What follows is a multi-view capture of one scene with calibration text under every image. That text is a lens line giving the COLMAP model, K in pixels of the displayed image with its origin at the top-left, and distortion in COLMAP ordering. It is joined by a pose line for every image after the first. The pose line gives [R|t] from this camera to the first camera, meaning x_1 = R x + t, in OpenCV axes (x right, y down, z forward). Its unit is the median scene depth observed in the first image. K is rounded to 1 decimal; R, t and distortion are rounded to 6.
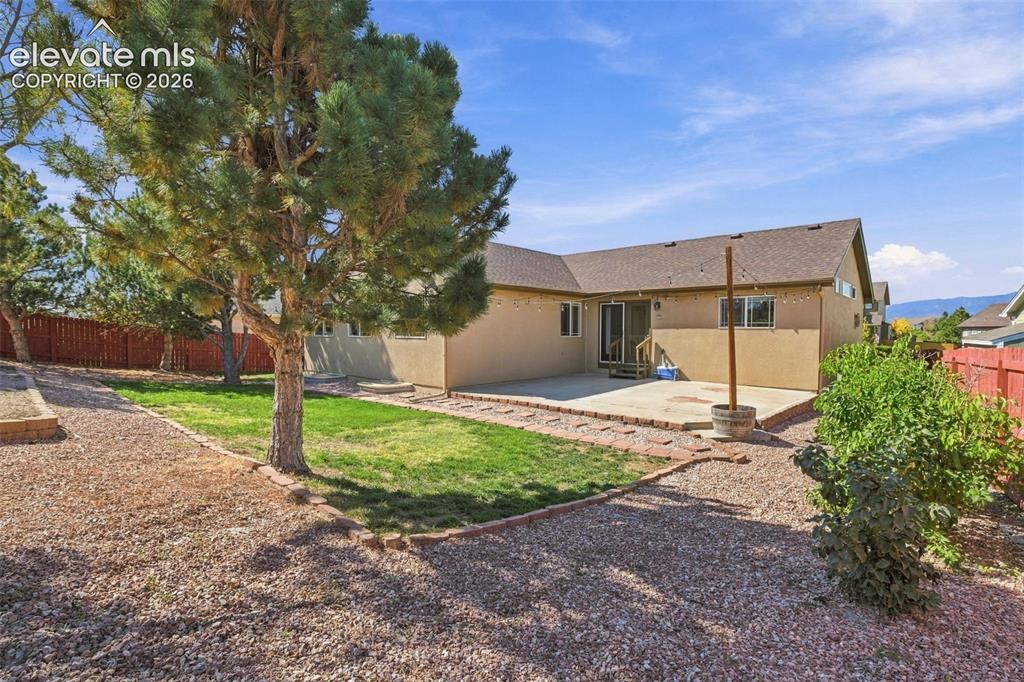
lens RADIAL K [[473.7, 0, 520.6], [0, 473.7, 337.1], [0, 0, 1]] dist [-0.032783, 0.001655]
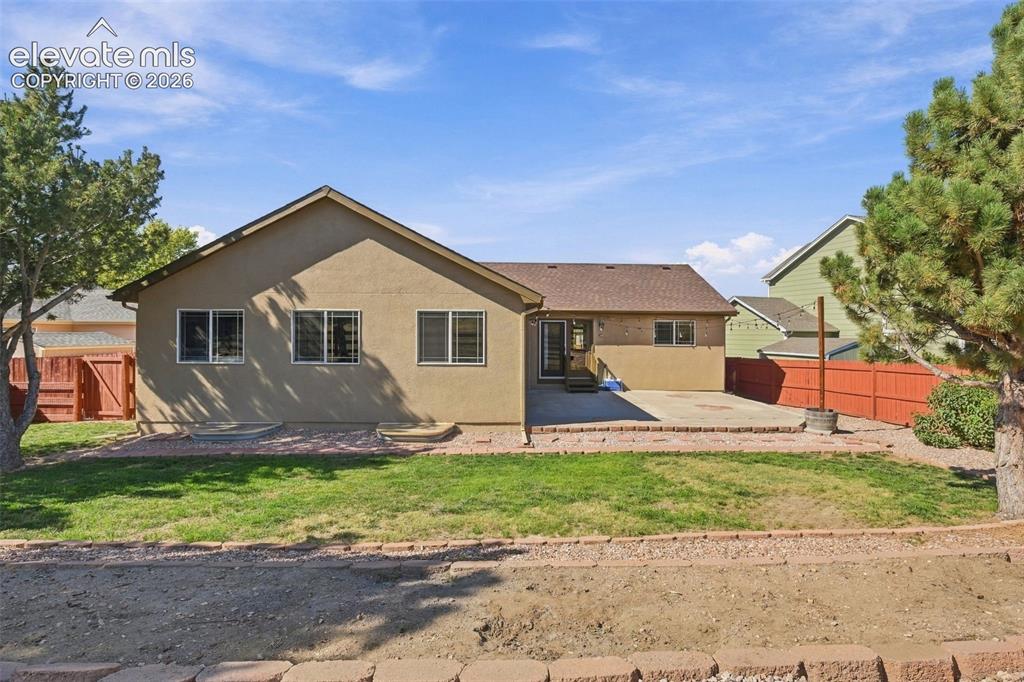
lens RADIAL K [[473.7, 0, 520.6], [0, 473.7, 337.1], [0, 0, 1]] dist [-0.032783, 0.001655]
pose [[0.726143, -0.006972, 0.687509, -0.634562], [0.010442, 0.999945, -0.000888, -0.040885], [-0.687465, 0.007824, 0.726176, 0.327319]]
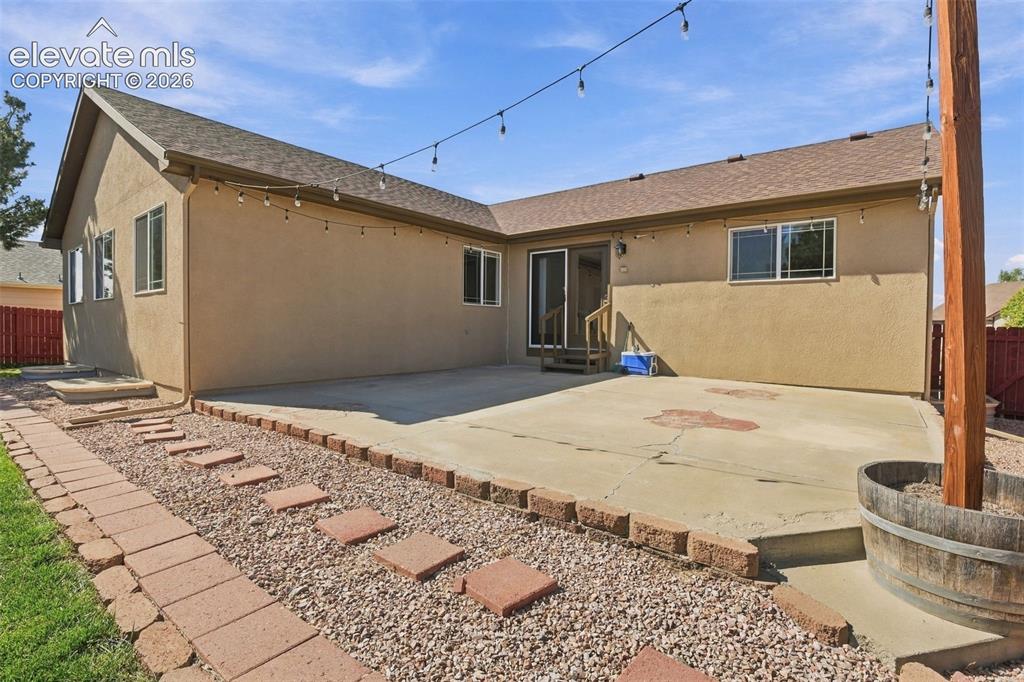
lens RADIAL K [[473.7, 0, 520.6], [0, 473.7, 337.1], [0, 0, 1]] dist [-0.032783, 0.001655]
pose [[0.995920, 0.004688, 0.090123, 0.113731], [-0.005359, 0.999960, 0.007203, 0.040855], [-0.090086, -0.007657, 0.995905, 0.431088]]
